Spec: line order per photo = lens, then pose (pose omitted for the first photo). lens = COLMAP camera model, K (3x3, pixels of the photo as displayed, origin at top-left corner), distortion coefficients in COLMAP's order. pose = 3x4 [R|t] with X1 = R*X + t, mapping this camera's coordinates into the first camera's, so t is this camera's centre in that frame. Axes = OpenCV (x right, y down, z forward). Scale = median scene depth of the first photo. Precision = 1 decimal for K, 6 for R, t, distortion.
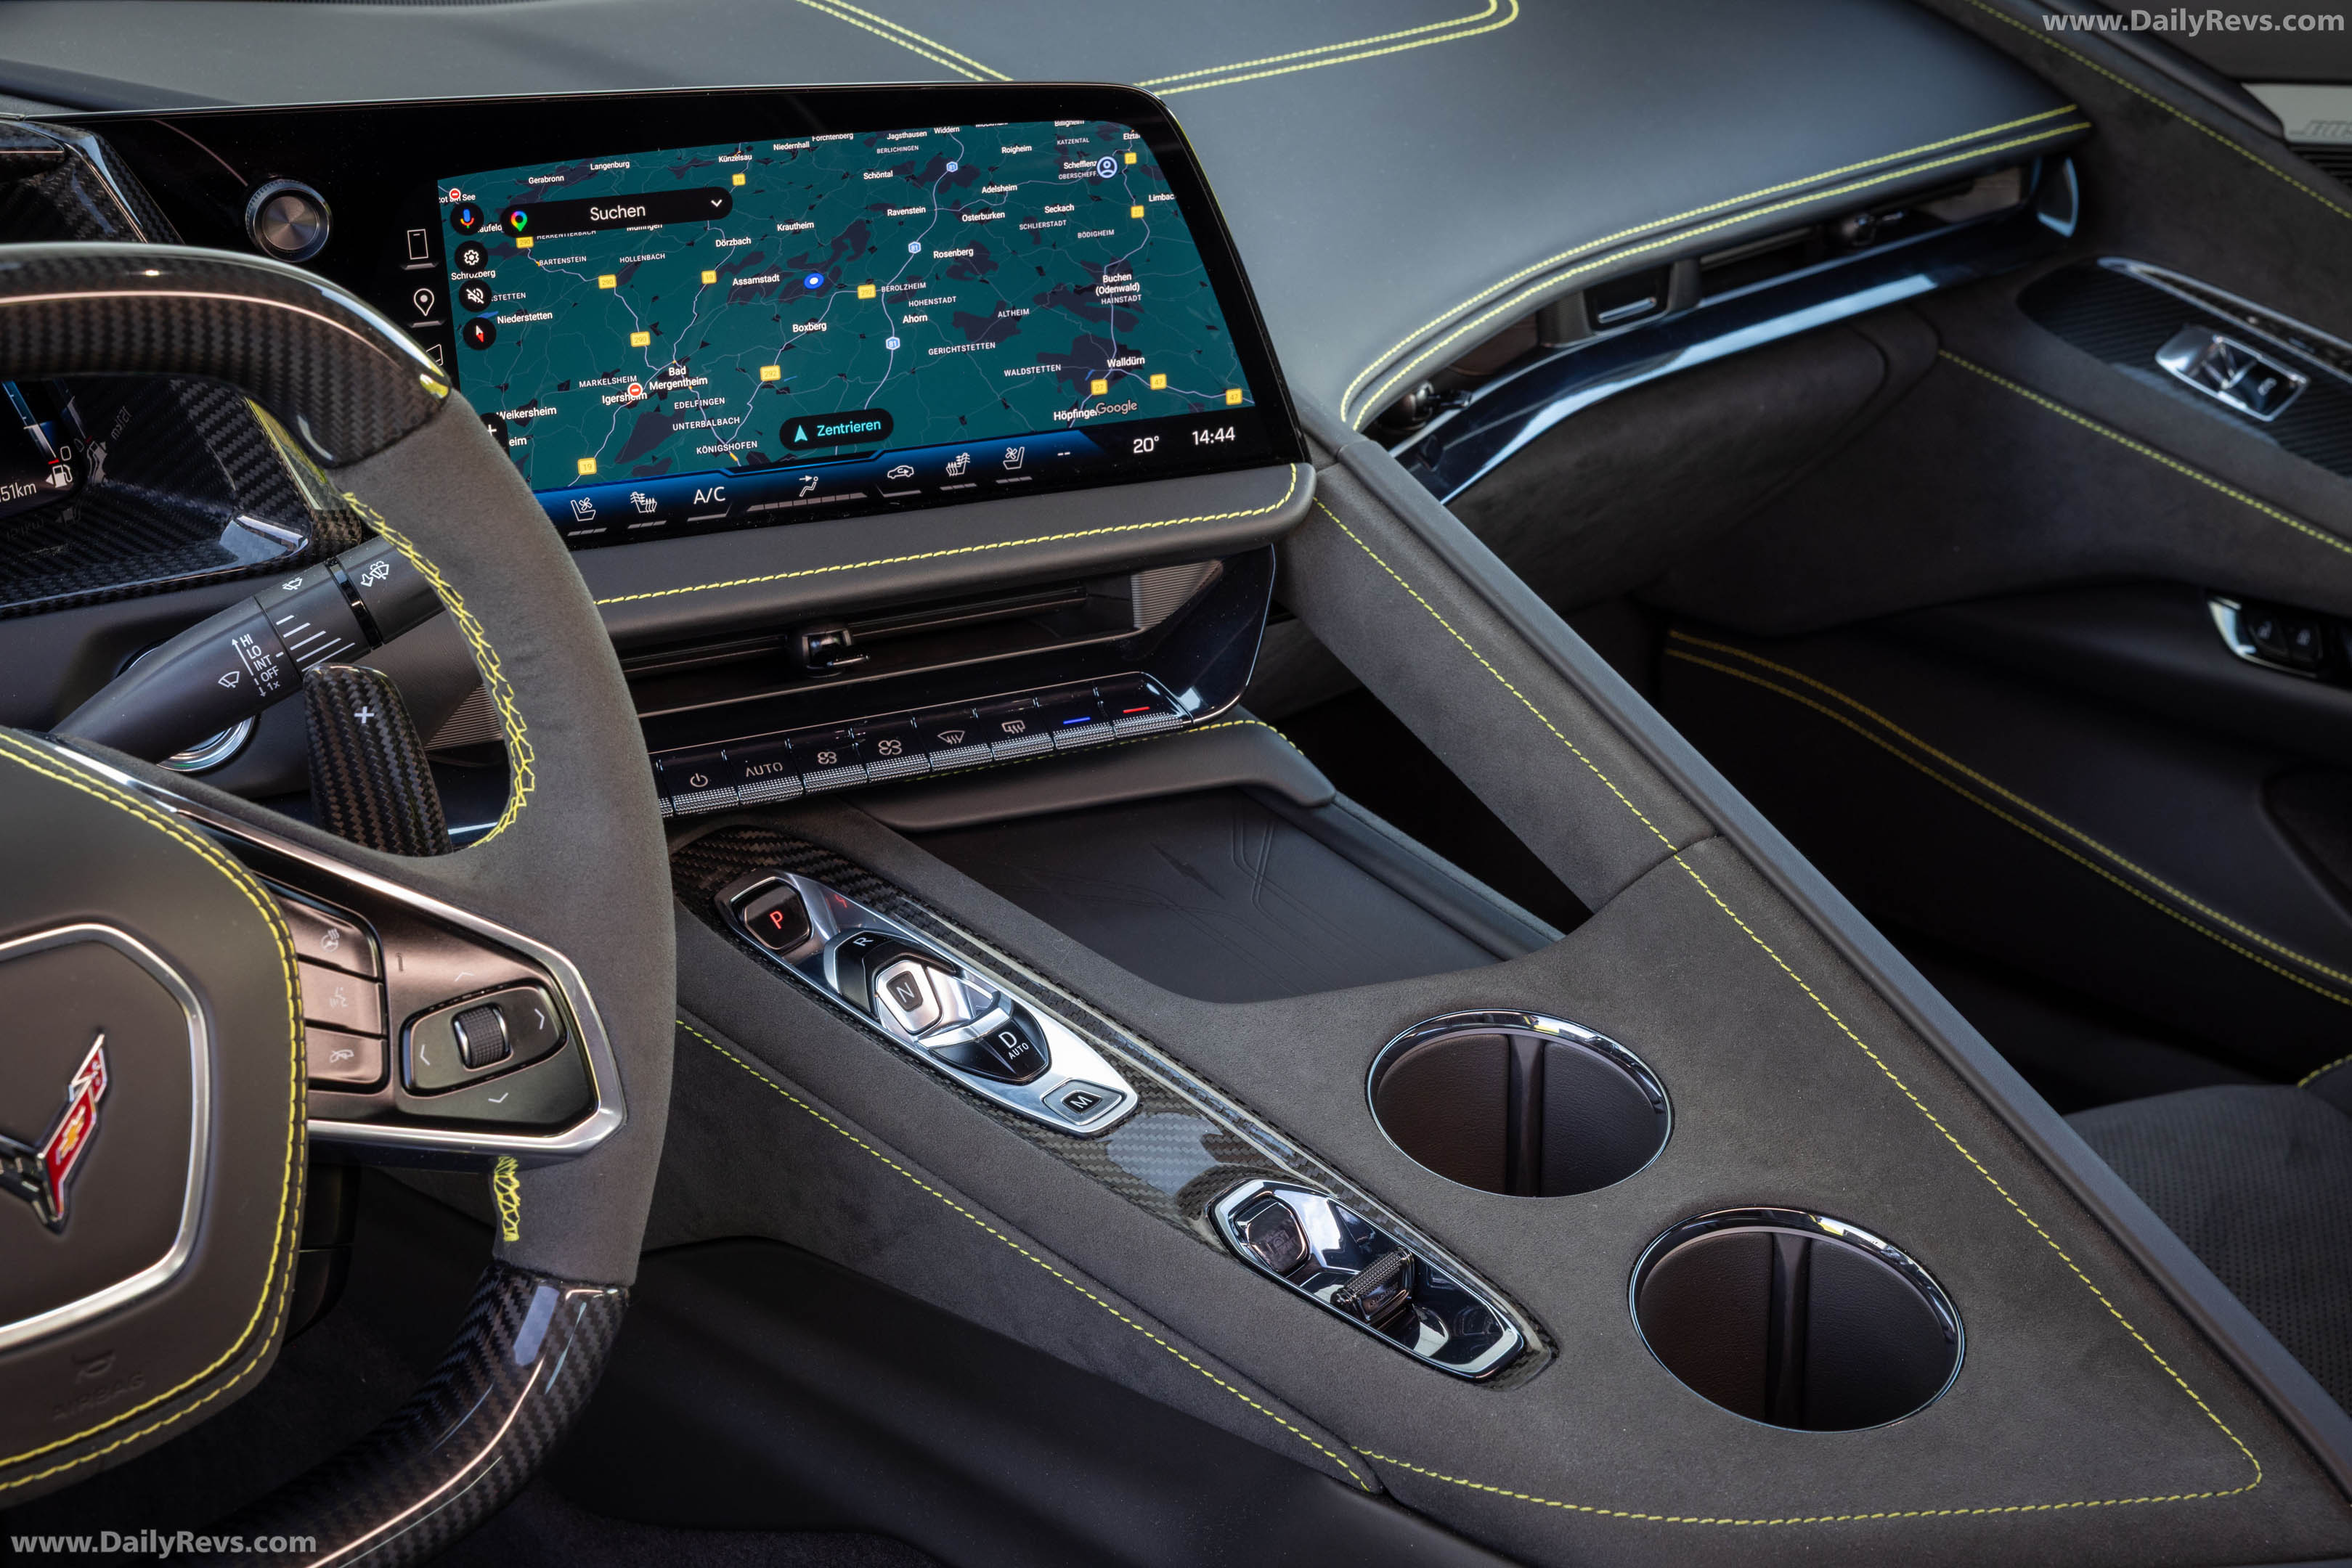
lens RADIAL K [[3534.2, 0, 1176.0], [0, 3534.2, 784.0], [0, 0, 1]] dist [0.055887, -0.158420]
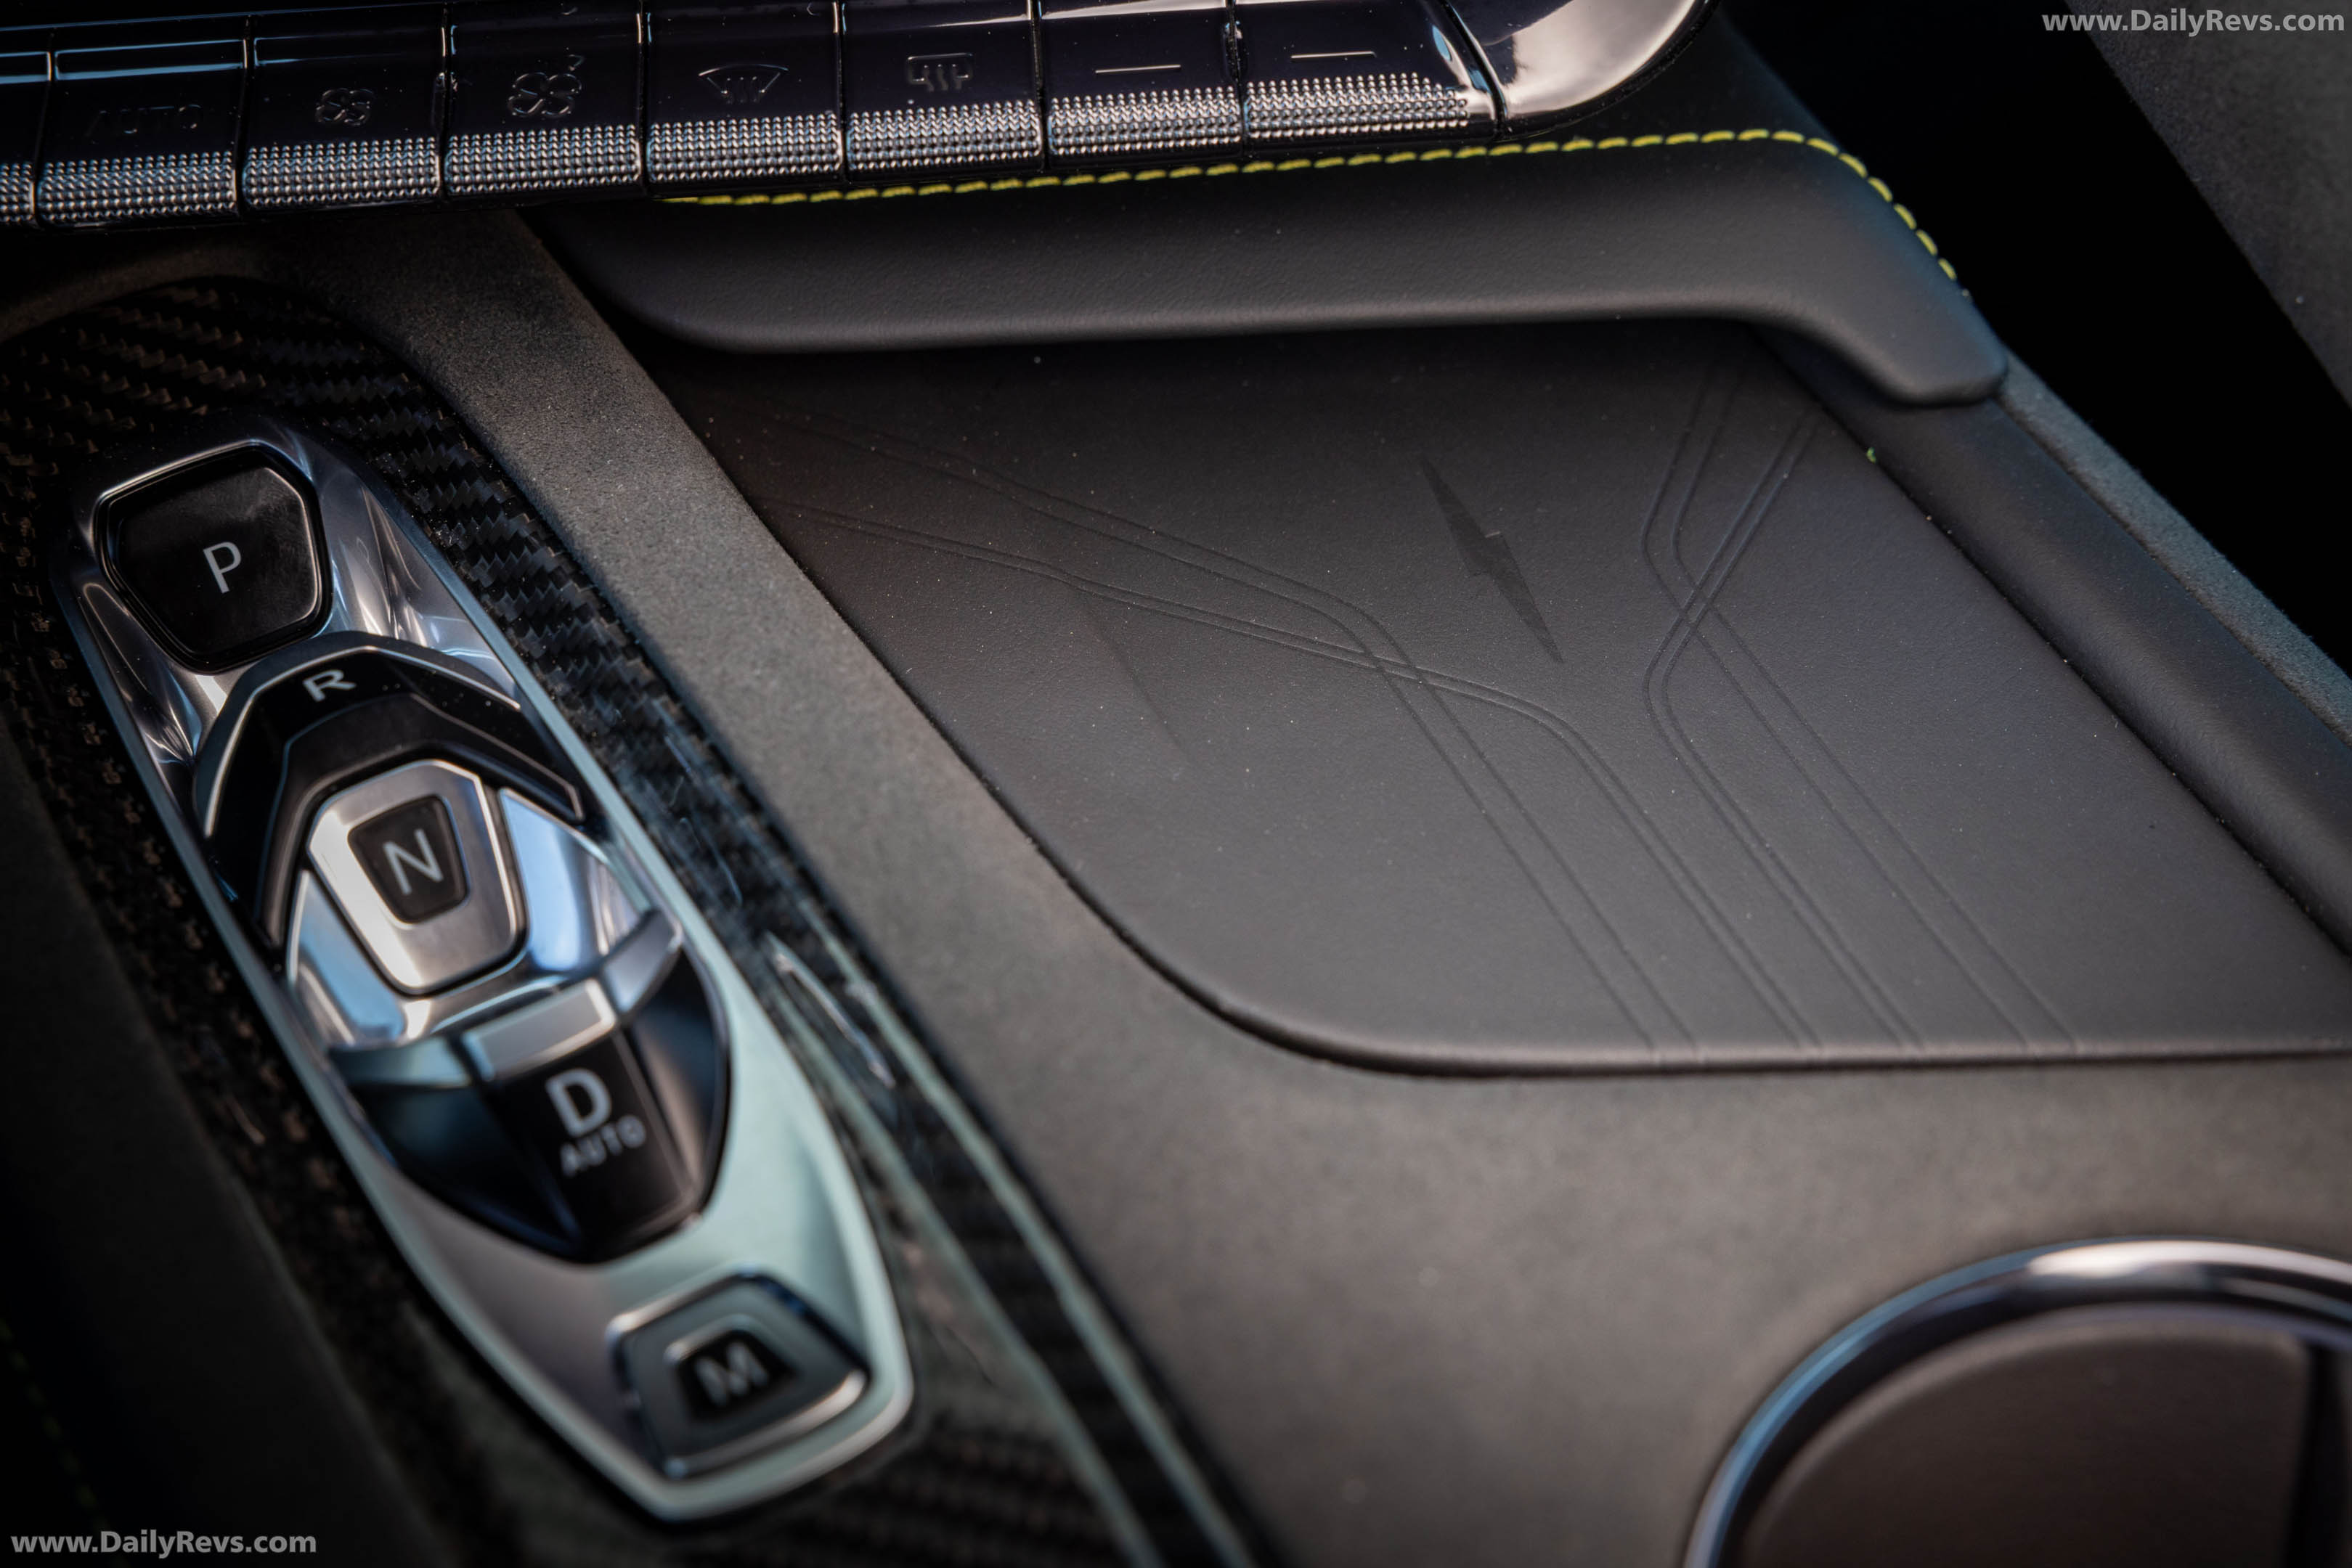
lens RADIAL K [[3887.2, 0, 1176.0], [0, 3887.2, 784.0], [0, 0, 1]] dist [-0.000772, -0.017106]
pose [[0.951429, 0.143235, -0.272519, 0.086245], [-0.099595, 0.980780, 0.167786, -0.014538], [0.291314, -0.132495, 0.947408, 0.698993]]
